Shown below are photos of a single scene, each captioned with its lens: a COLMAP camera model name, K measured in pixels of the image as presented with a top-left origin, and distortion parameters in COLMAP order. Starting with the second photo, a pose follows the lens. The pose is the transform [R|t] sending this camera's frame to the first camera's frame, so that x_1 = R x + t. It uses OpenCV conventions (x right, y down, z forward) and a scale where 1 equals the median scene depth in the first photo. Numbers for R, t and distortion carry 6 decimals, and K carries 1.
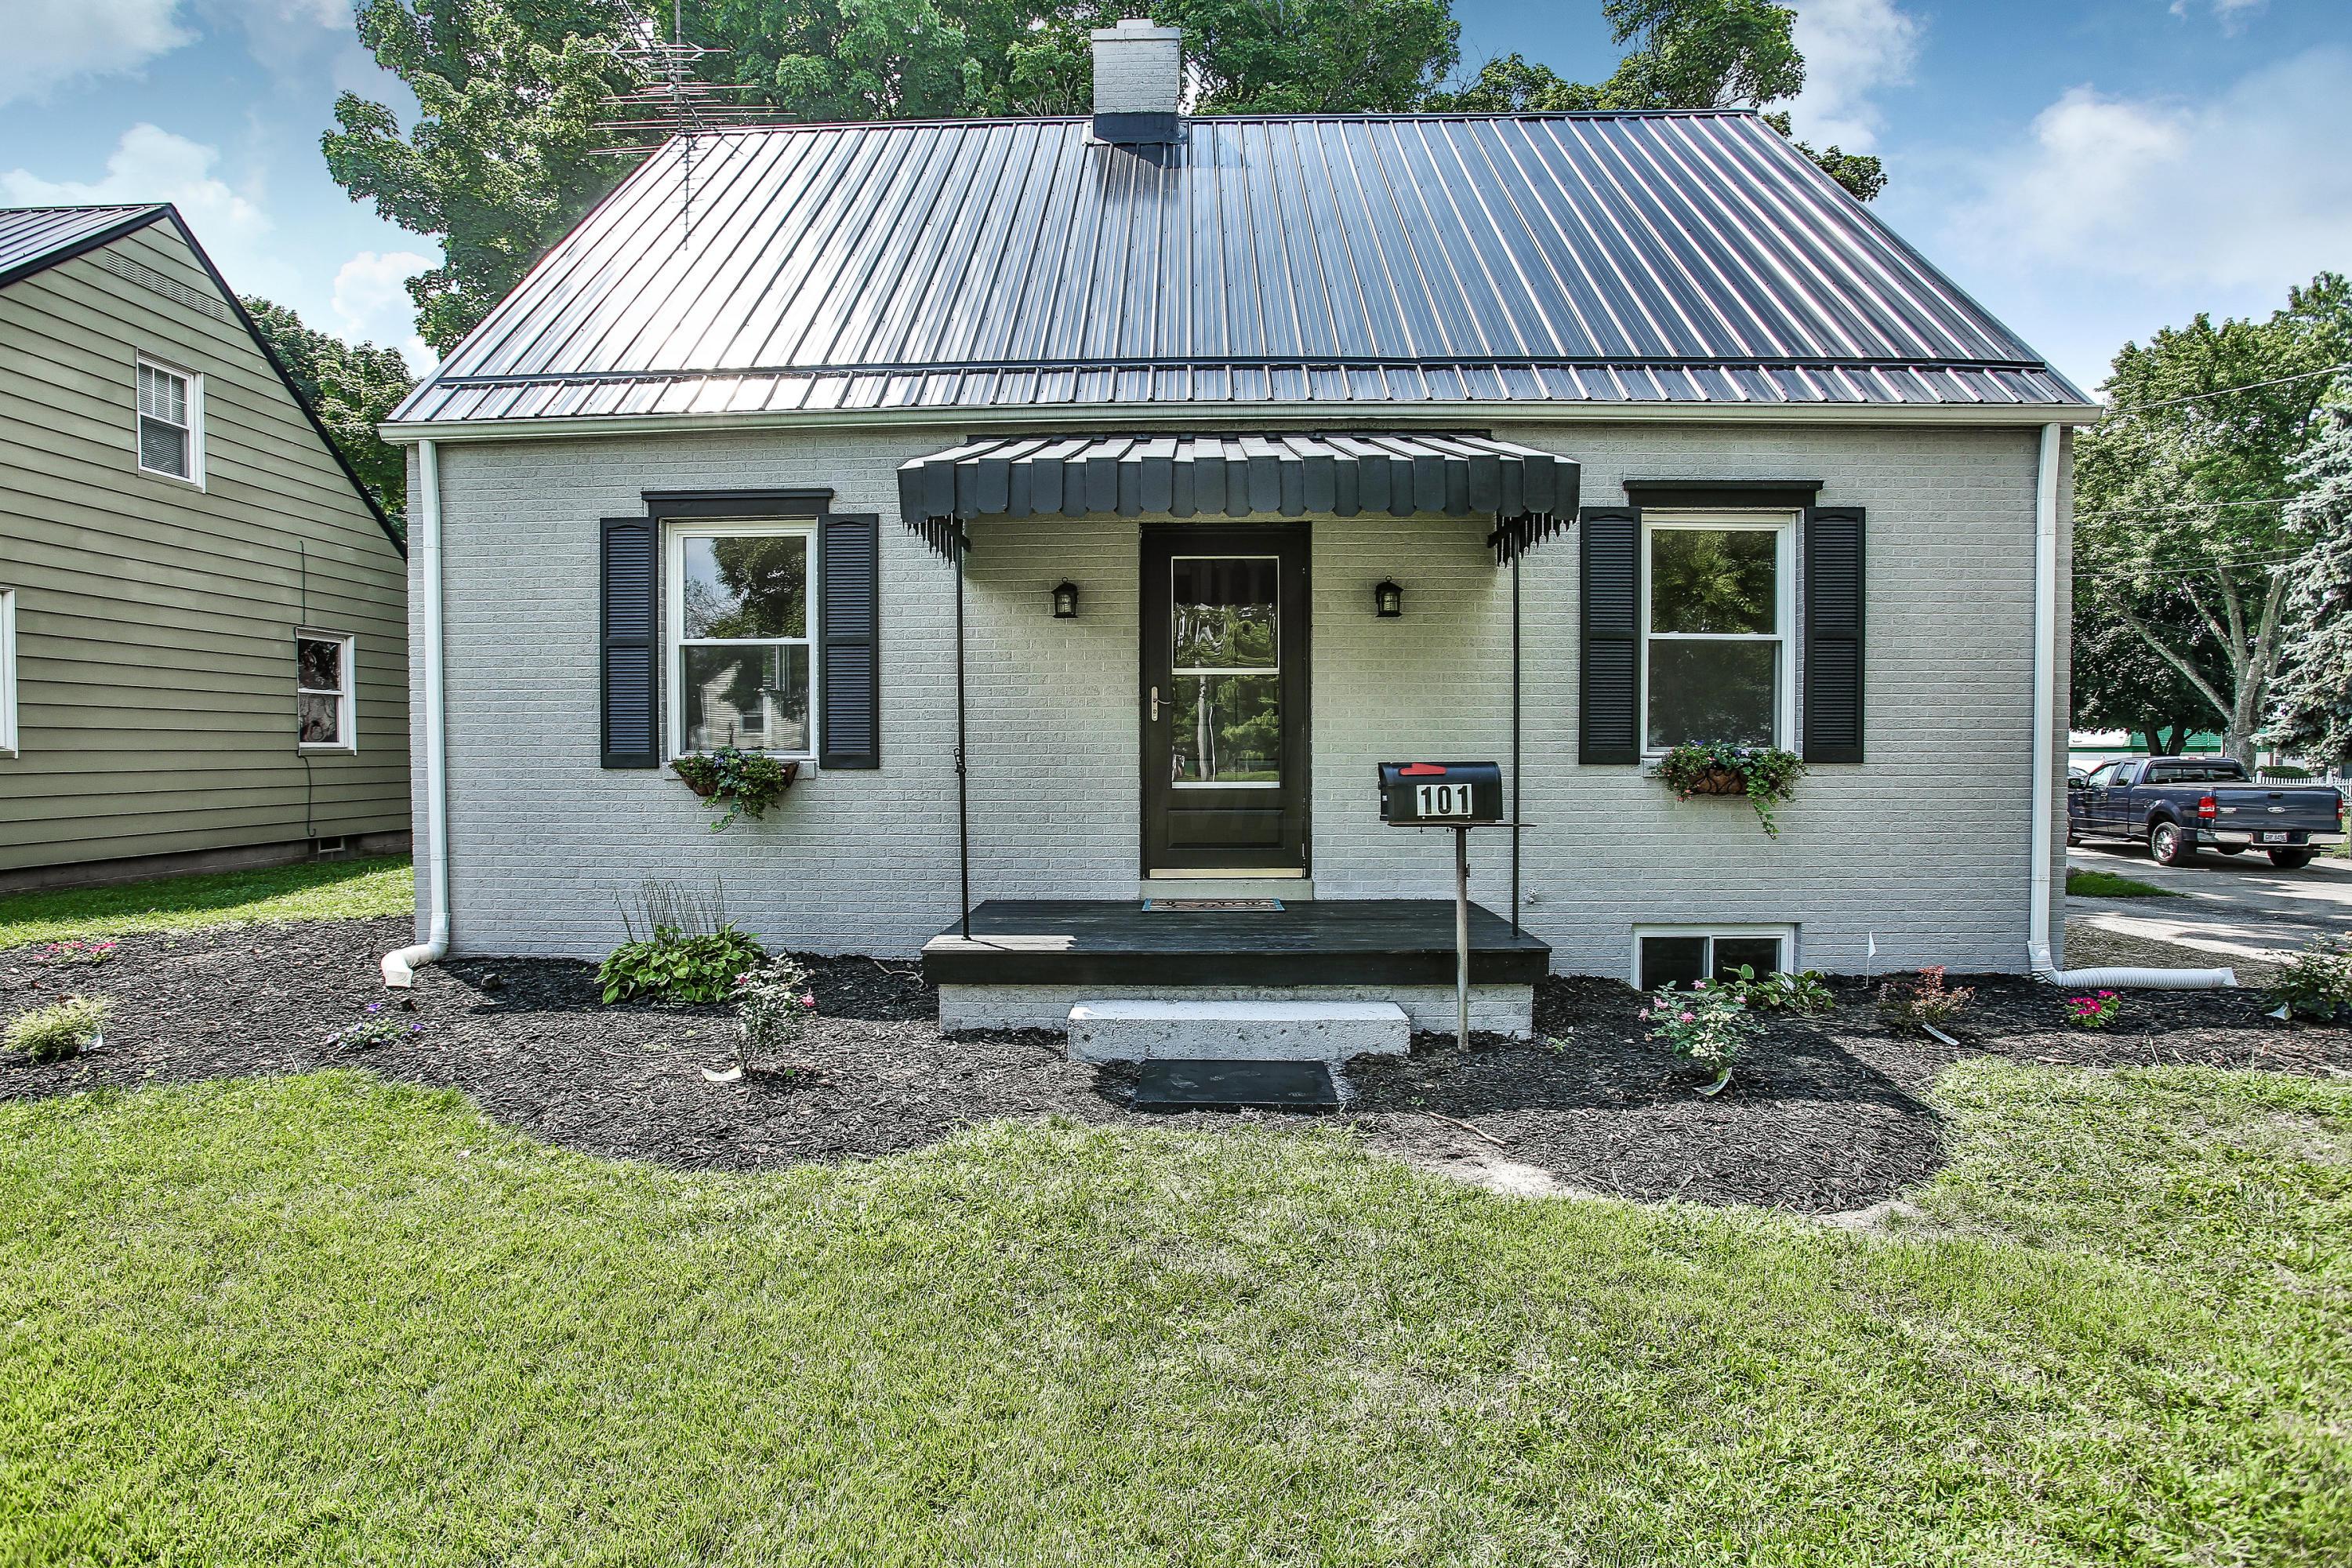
lens RADIAL K [[1152.5, 0, 1176.0], [0, 1152.5, 784.0], [0, 0, 1]] dist [-0.025450, -0.000303]
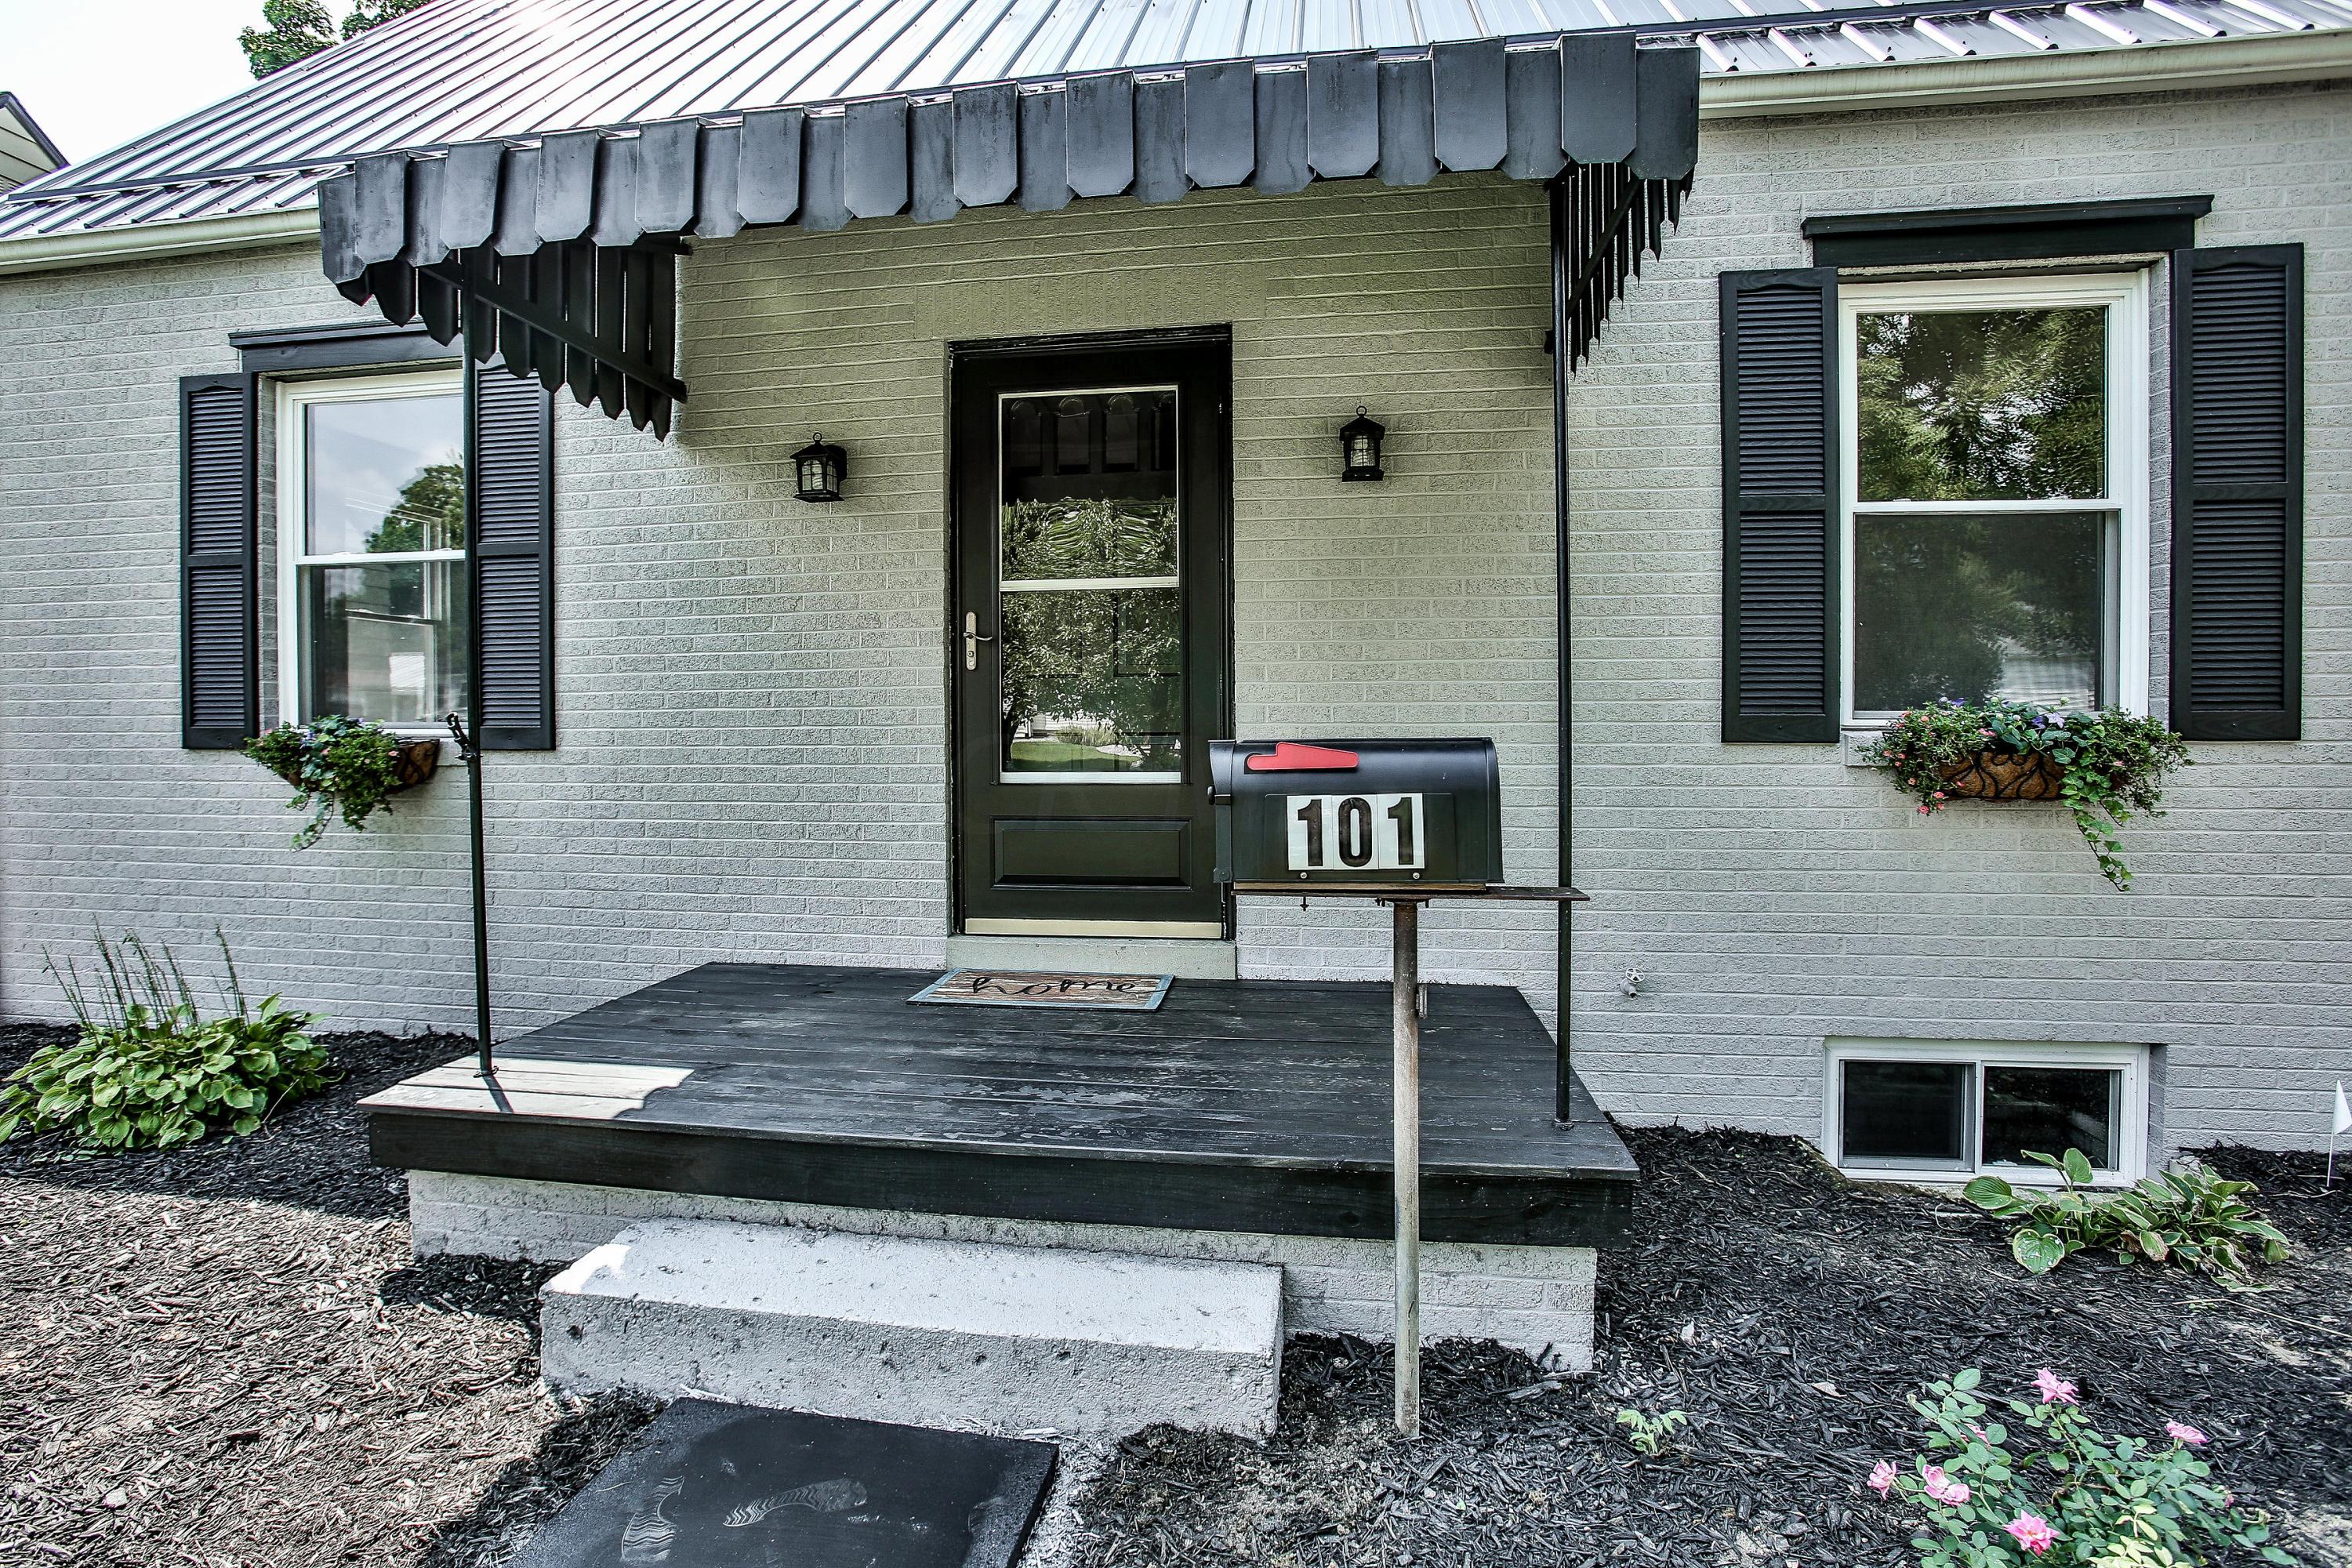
lens RADIAL K [[1135.6, 0, 1176.9], [0, 1135.6, 744.6], [0, 0, 1]] dist [-0.047427, 0.021462]
pose [[0.990848, -0.000010, -0.134983, 0.166477], [-0.001588, 0.999930, -0.011731, -0.009461], [0.134974, 0.011838, 0.990778, 0.436011]]
